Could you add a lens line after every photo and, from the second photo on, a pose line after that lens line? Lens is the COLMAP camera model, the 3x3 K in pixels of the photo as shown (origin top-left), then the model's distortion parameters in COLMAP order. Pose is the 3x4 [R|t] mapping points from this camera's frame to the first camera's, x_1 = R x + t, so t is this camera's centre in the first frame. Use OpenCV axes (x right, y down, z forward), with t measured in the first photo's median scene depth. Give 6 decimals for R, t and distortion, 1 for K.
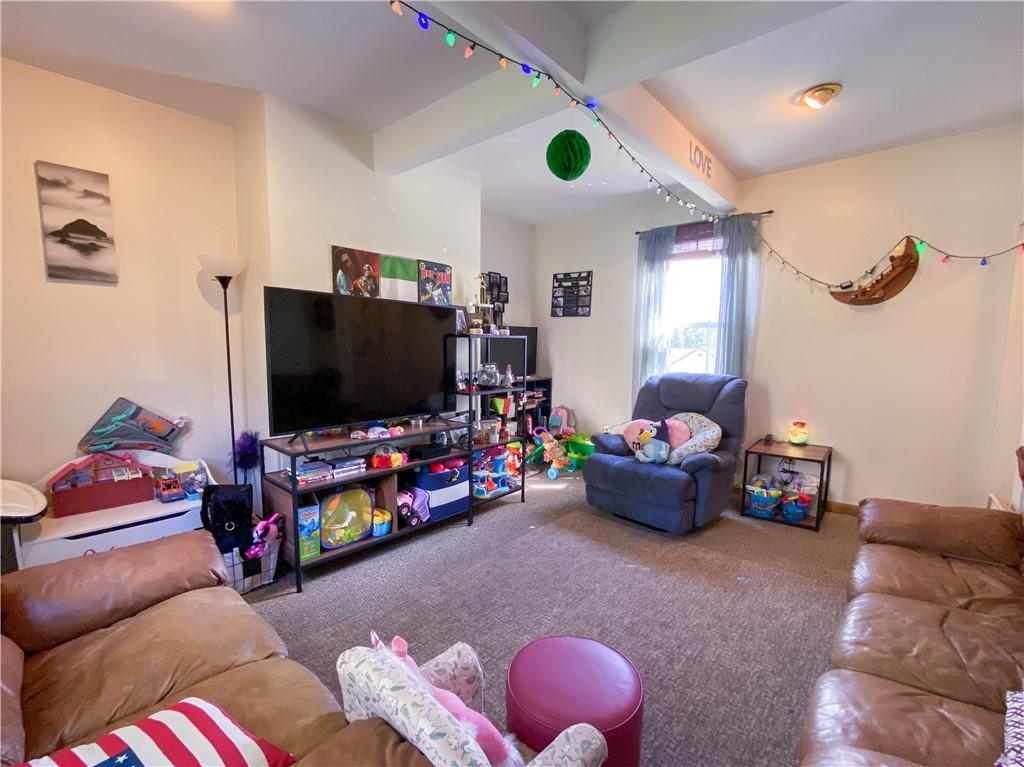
lens RADIAL K [[462.9, 0, 512.0], [0, 462.9, 383.5], [0, 0, 1]] dist [-0.034217, -0.000160]
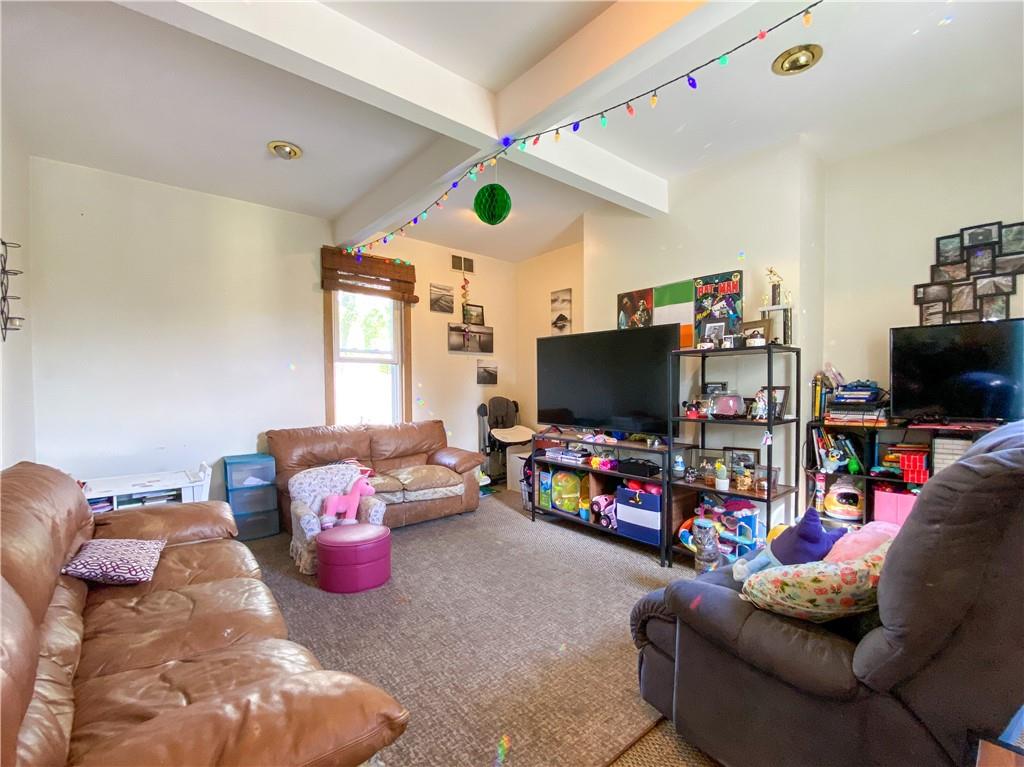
lens RADIAL K [[442.3, 0, 477.8], [0, 442.3, 379.1], [0, 0, 1]] dist [-0.000703, -0.000009]
pose [[-0.221069, -0.026285, -0.974904, 0.917416], [-0.088895, 0.996019, -0.006696, -0.014882], [0.971198, 0.085183, -0.222525, 0.908963]]
